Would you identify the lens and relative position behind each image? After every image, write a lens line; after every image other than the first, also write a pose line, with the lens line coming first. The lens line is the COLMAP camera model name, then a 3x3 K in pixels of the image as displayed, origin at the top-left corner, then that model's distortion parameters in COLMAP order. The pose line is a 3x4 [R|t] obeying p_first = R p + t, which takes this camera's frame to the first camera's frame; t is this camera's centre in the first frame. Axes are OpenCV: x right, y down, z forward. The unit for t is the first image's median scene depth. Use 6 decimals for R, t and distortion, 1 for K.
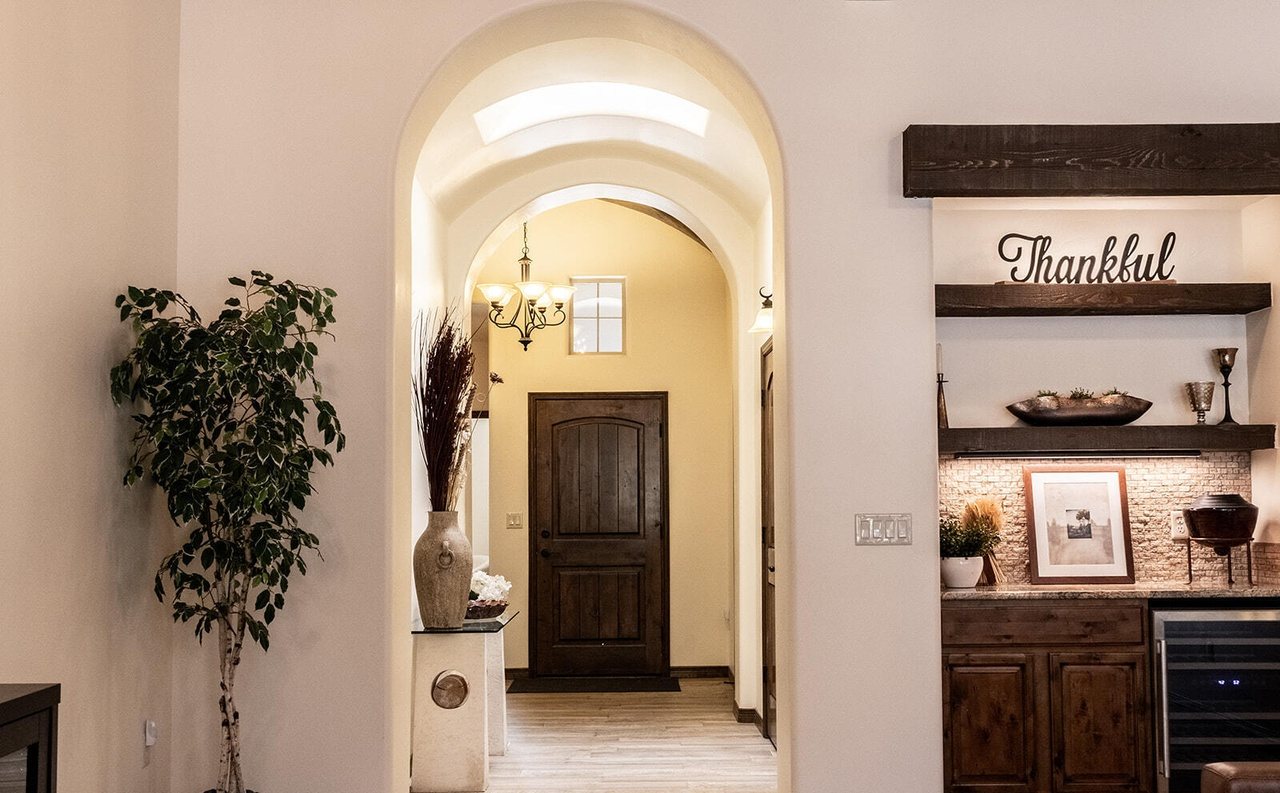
lens RADIAL K [[1552.1, 0, 640.2], [0, 1552.1, 388.5], [0, 0, 1]] dist [0.029251, 0.000000]
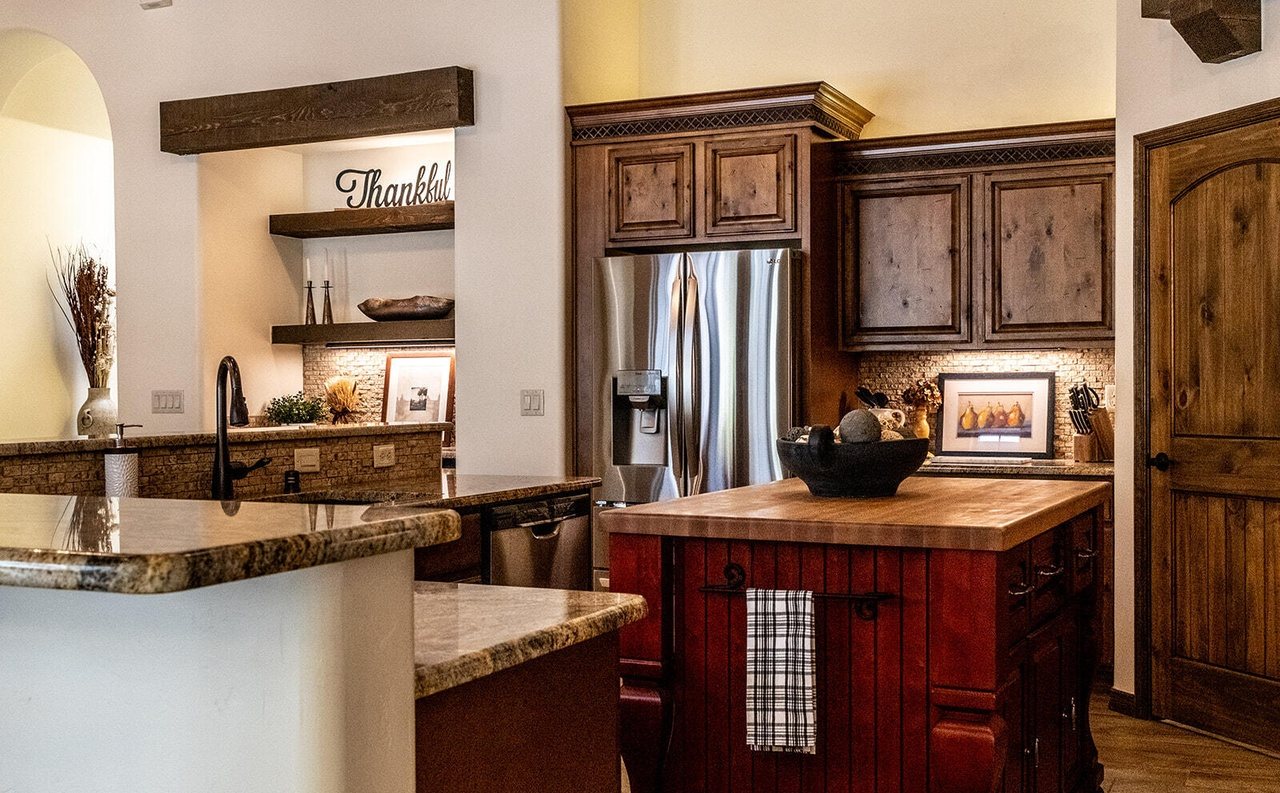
lens RADIAL K [[1410.8, 0, 641.9], [0, 1410.8, 398.0], [0, 0, 1]] dist [-0.011903, 0.000000]
pose [[0.900853, 0.004705, -0.434098, 0.944814], [0.034912, 0.995917, 0.083246, -0.001922], [0.432718, -0.090148, 0.897011, 0.060098]]
